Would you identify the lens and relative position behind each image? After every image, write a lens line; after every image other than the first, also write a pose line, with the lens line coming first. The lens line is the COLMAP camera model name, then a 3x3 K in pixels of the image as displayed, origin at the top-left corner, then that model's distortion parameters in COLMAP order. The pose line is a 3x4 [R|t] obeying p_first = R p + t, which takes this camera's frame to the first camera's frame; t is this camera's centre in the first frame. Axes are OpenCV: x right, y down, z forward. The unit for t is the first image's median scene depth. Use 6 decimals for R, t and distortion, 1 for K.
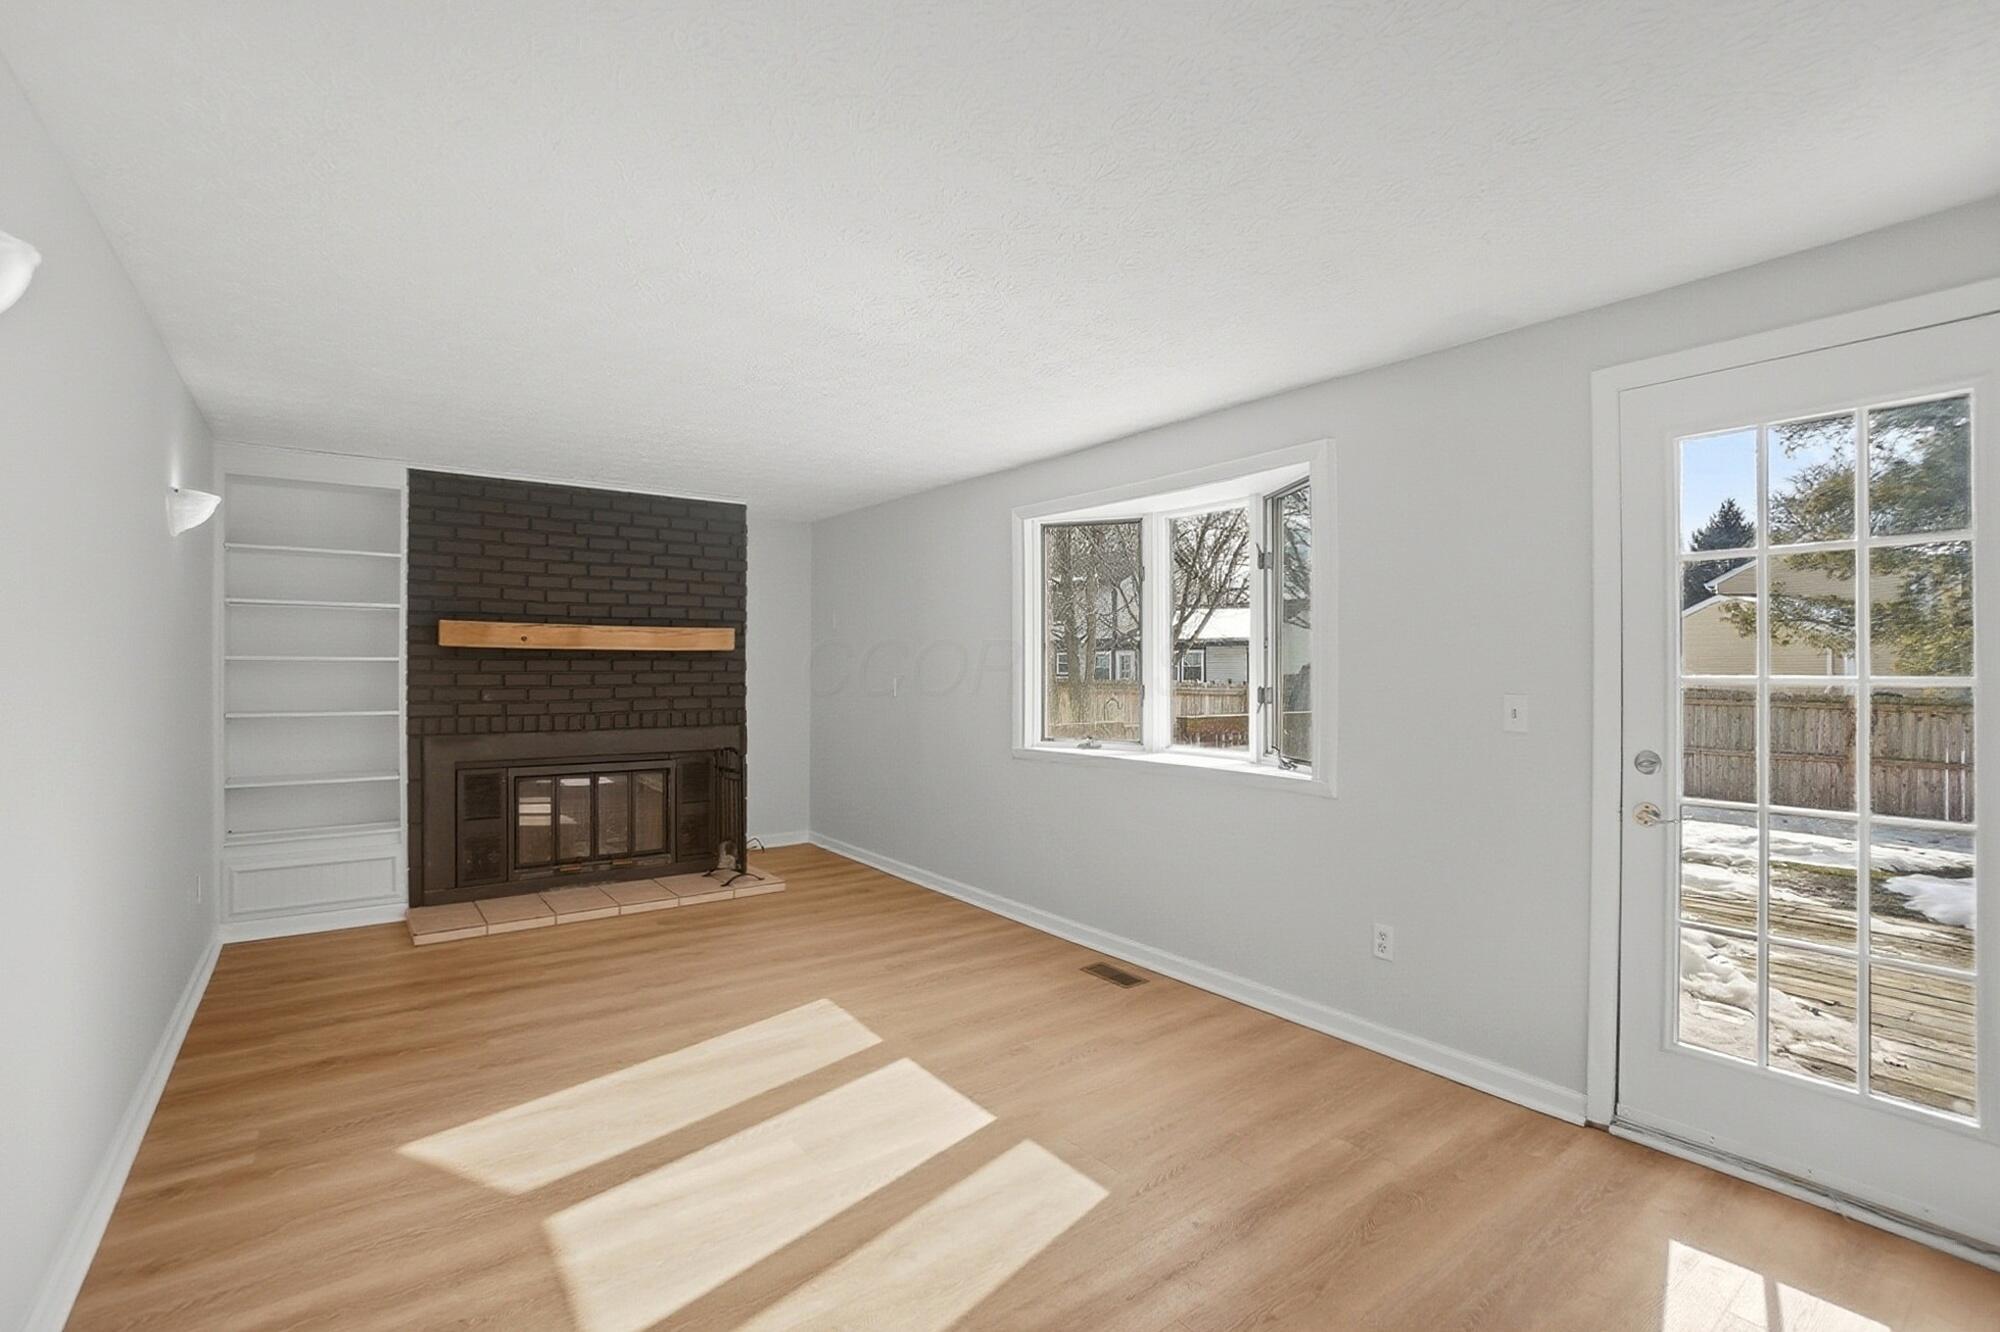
lens RADIAL K [[891.3, 0, 990.3], [0, 891.3, 662.0], [0, 0, 1]] dist [-0.067107, 0.023928]
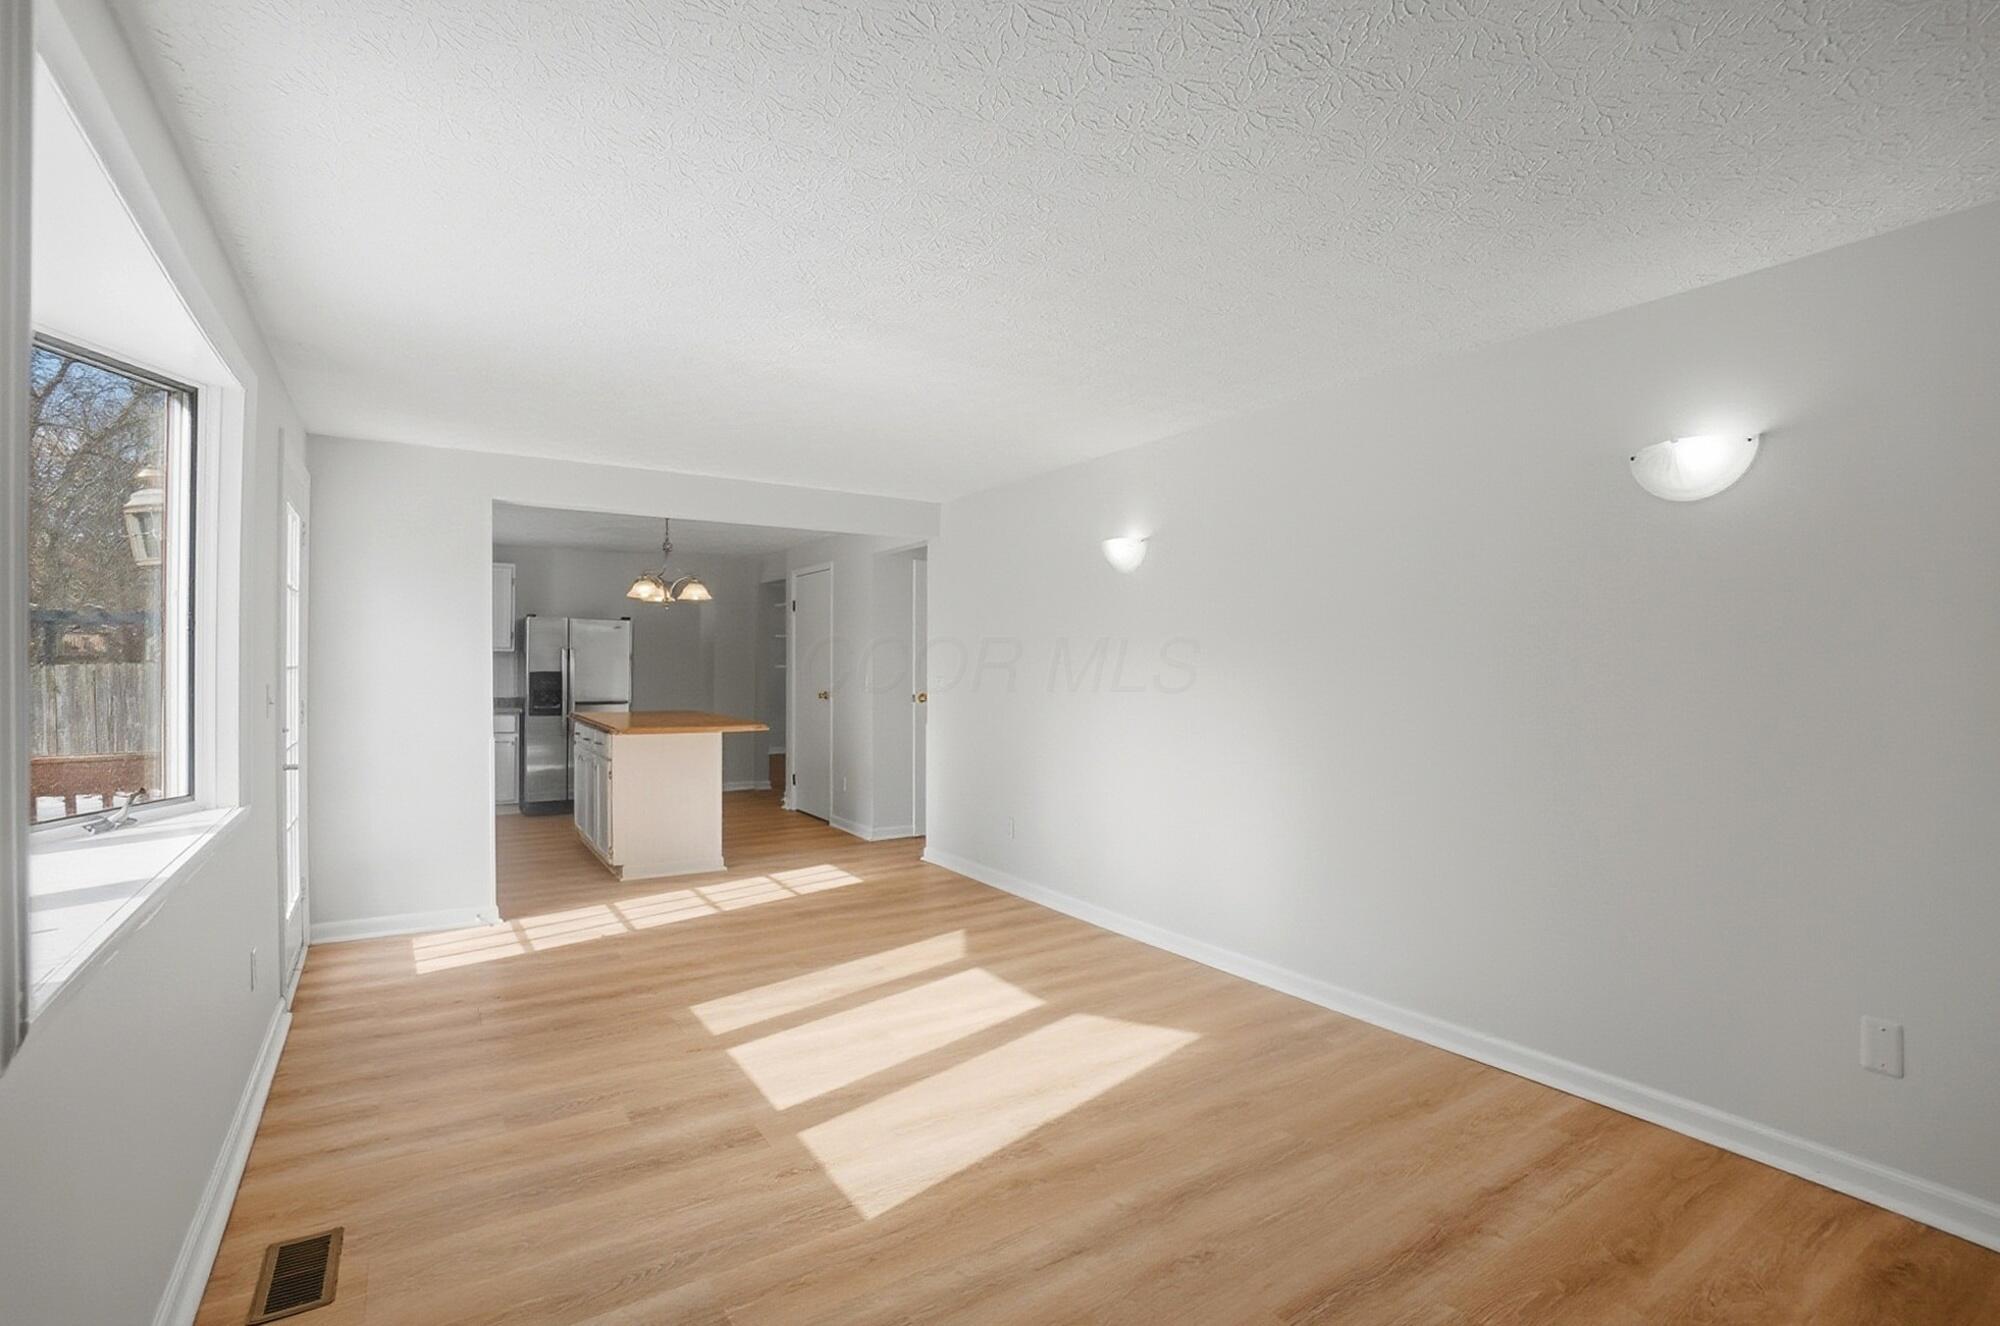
lens RADIAL K [[904.2, 0, 978.6], [0, 904.2, 659.1], [0, 0, 1]] dist [-0.072637, 0.025804]
pose [[-0.997367, -0.005482, 0.072316, -0.231918], [-0.006359, 0.999909, -0.011900, 0.008424], [-0.072244, -0.012328, -0.997311, 1.219783]]
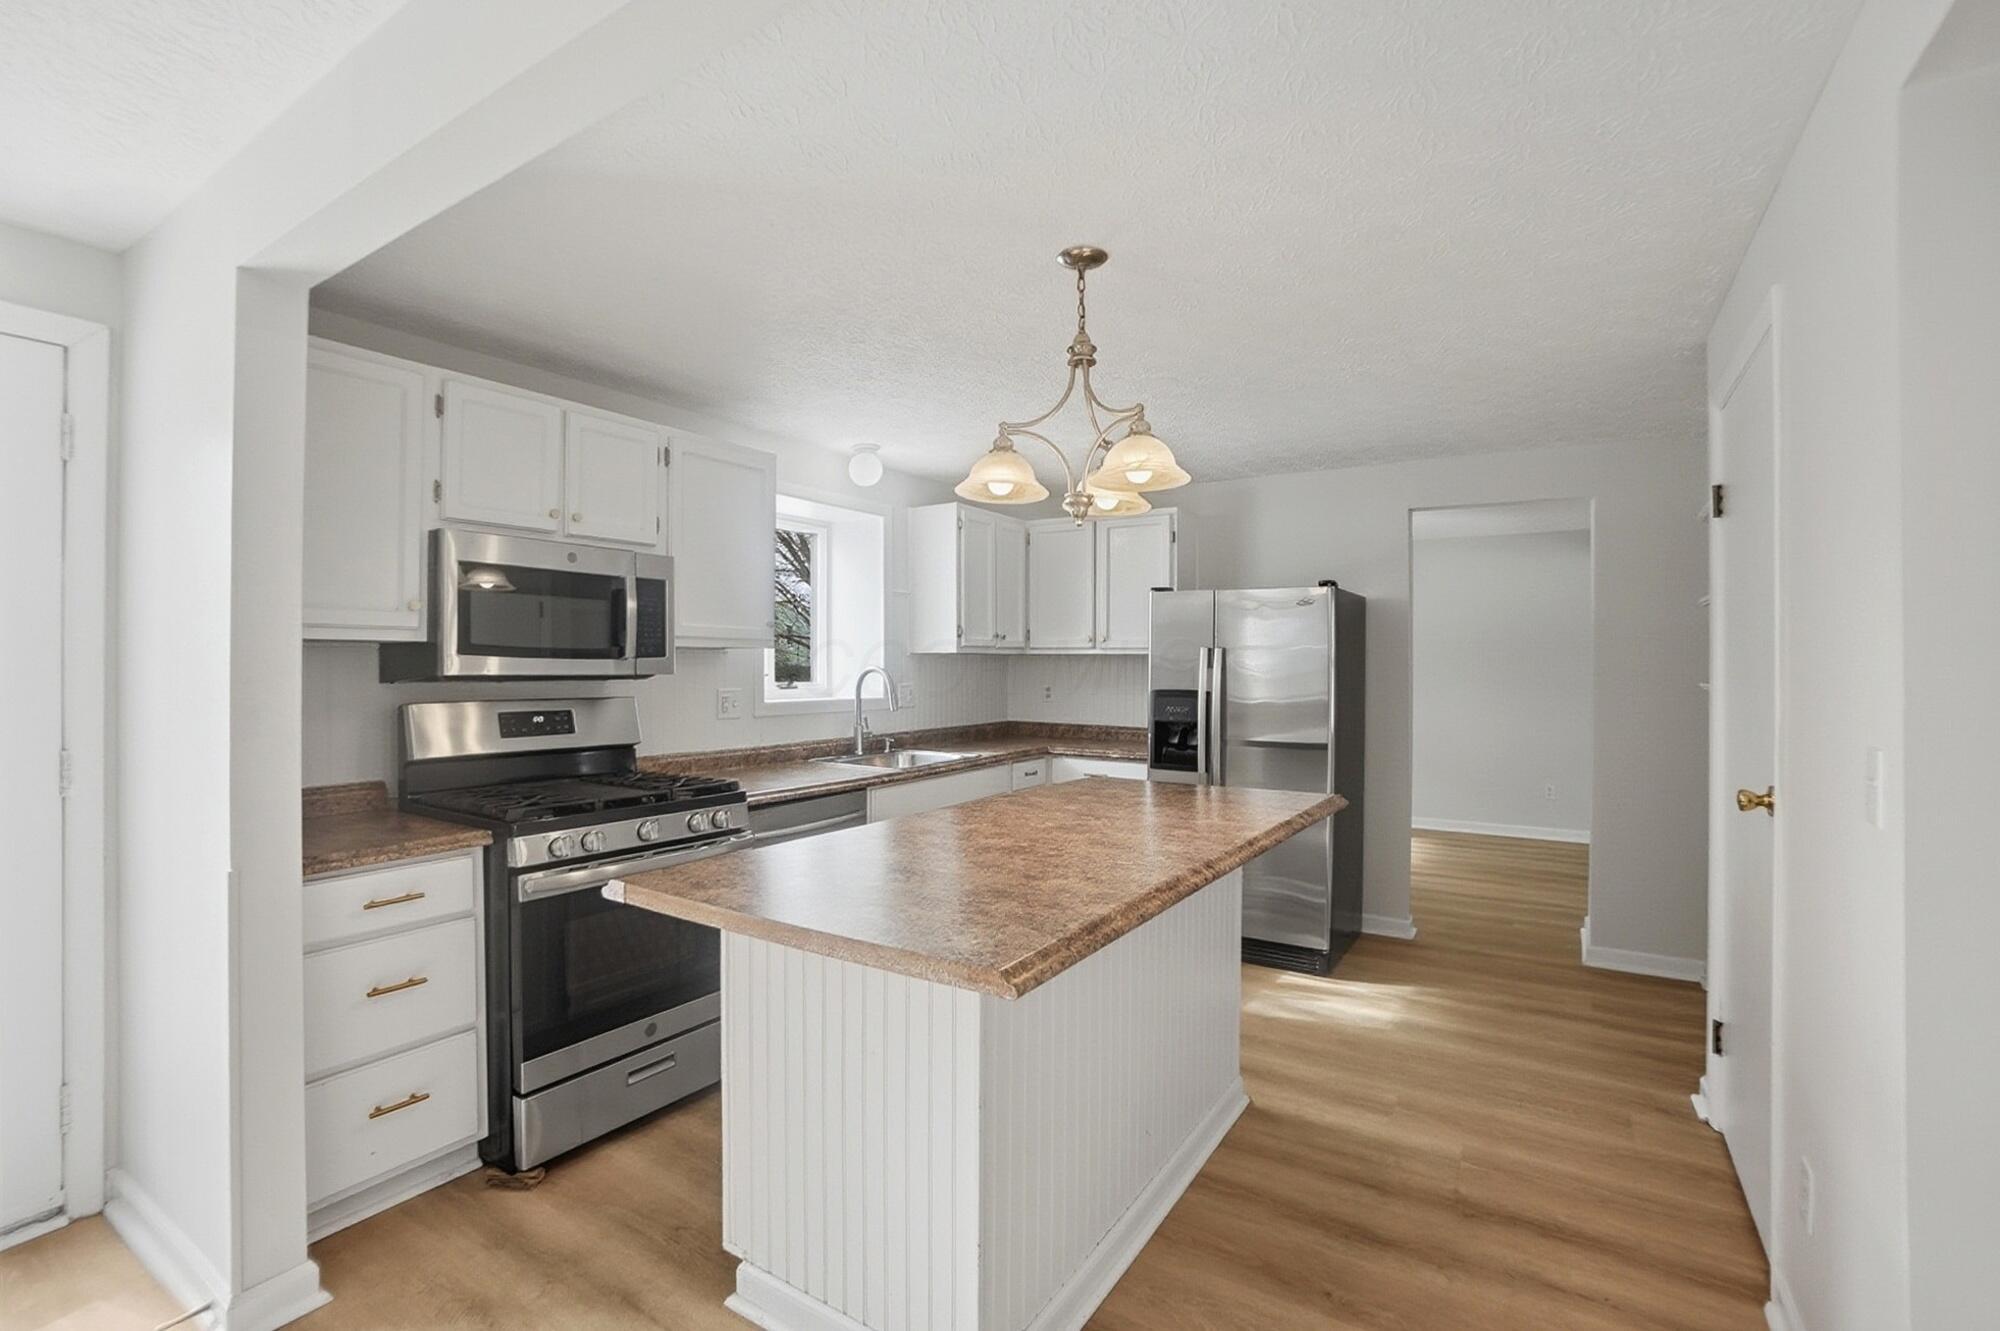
lens RADIAL K [[896.0, 0, 1000.0], [0, 896.0, 665.5], [0, 0, 1]] dist [-0.053551, 0.014006]
pose [[-0.356642, -0.000245, 0.934241, -0.092675], [-0.007980, 0.999964, -0.002784, -0.004320], [-0.934207, -0.008448, -0.356631, 0.098172]]
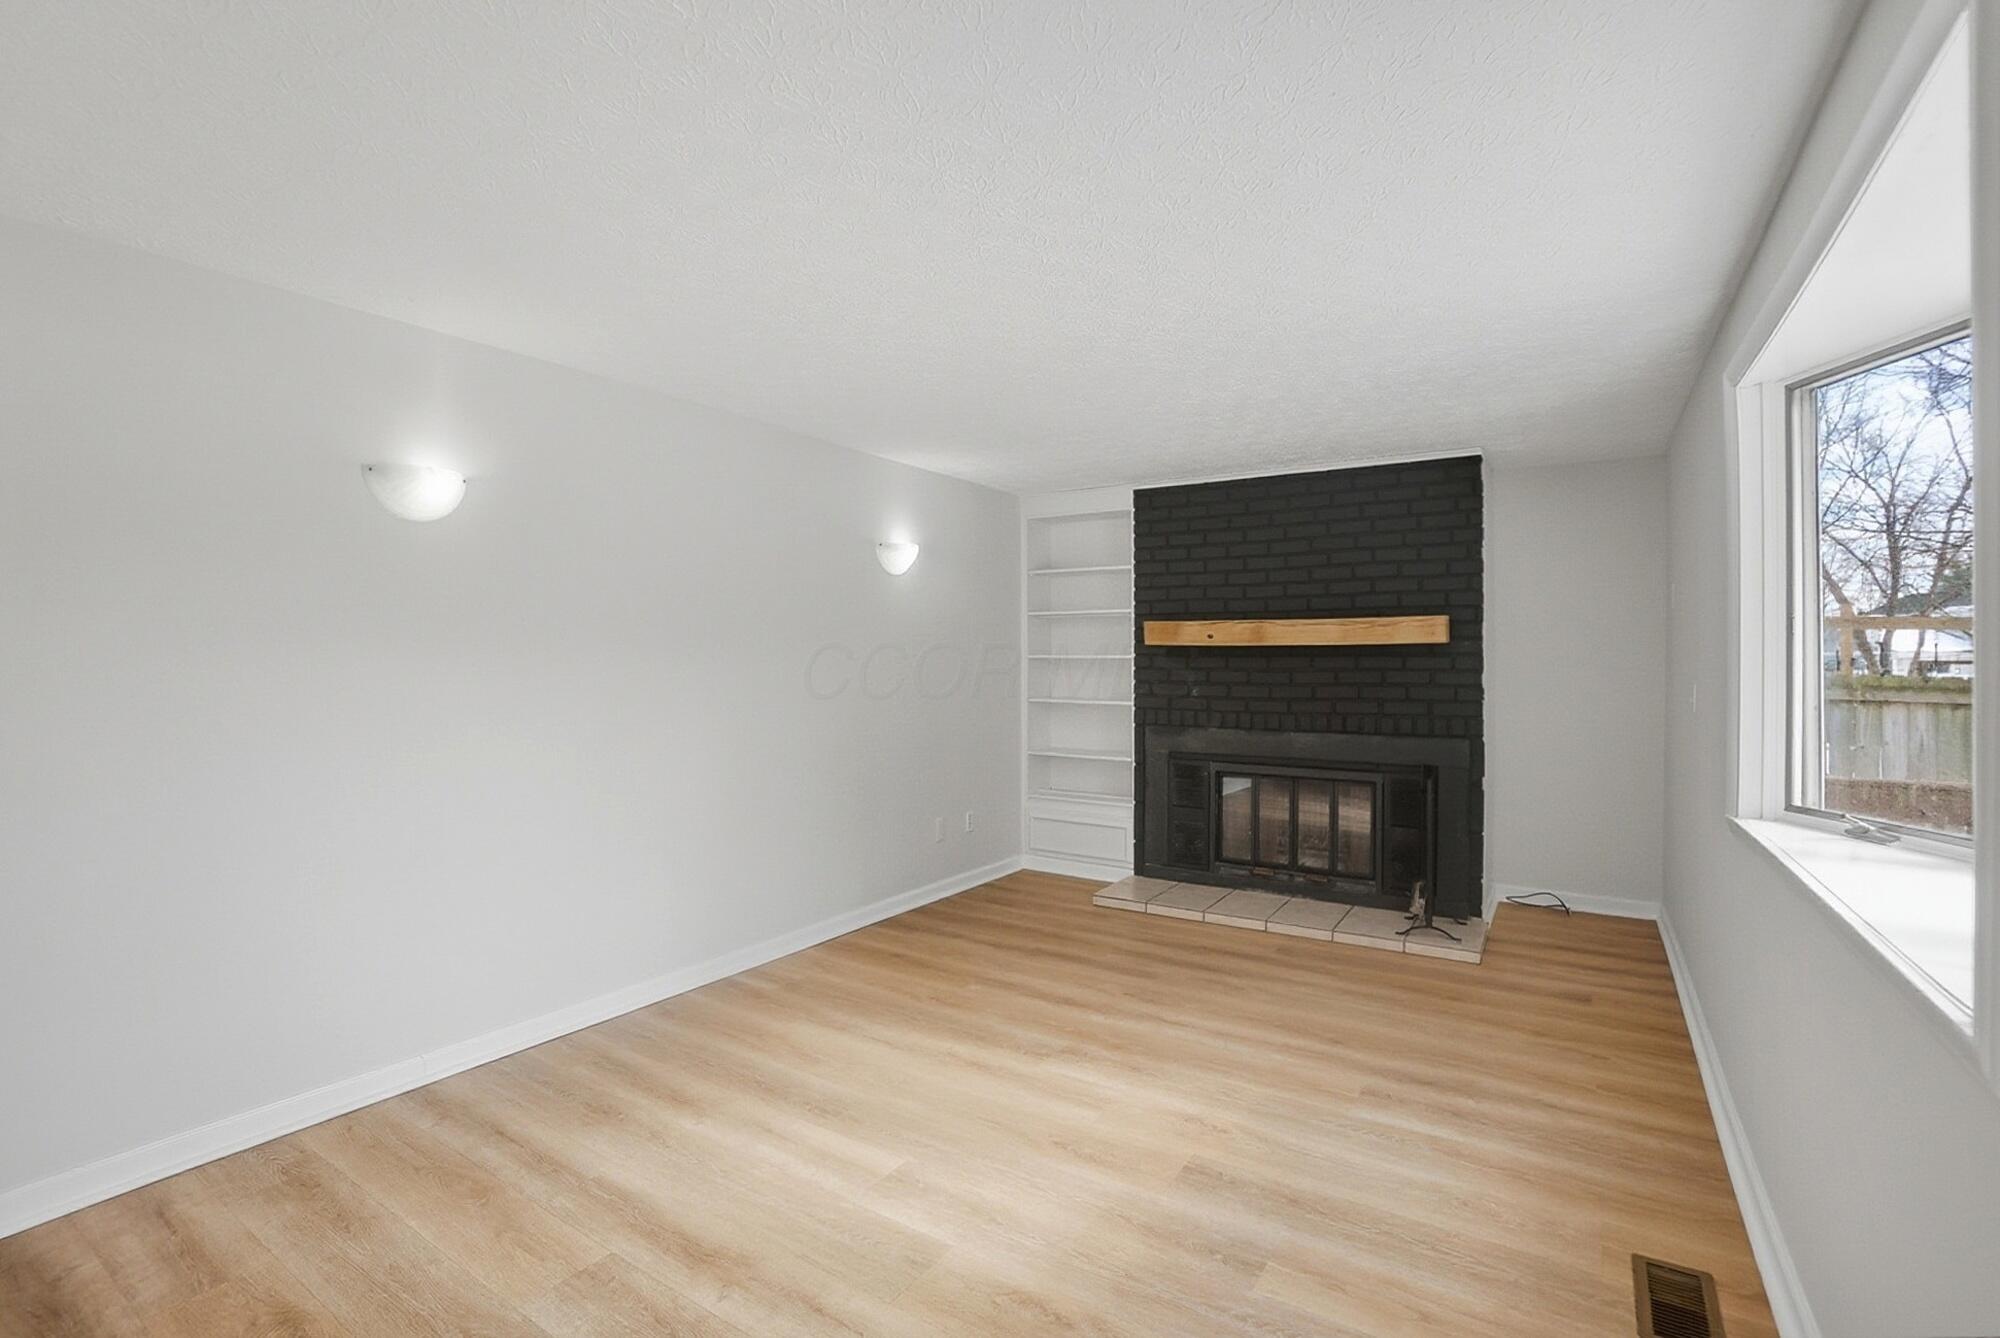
lens RADIAL K [[914.6, 0, 990.9], [0, 914.6, 659.2], [0, 0, 1]] dist [-0.054880, 0.013296]
pose [[0.337996, -0.003463, -0.941141, 0.389658], [0.004759, 0.999987, -0.001970, 0.001179], [0.941136, -0.003813, 0.338008, 0.407521]]
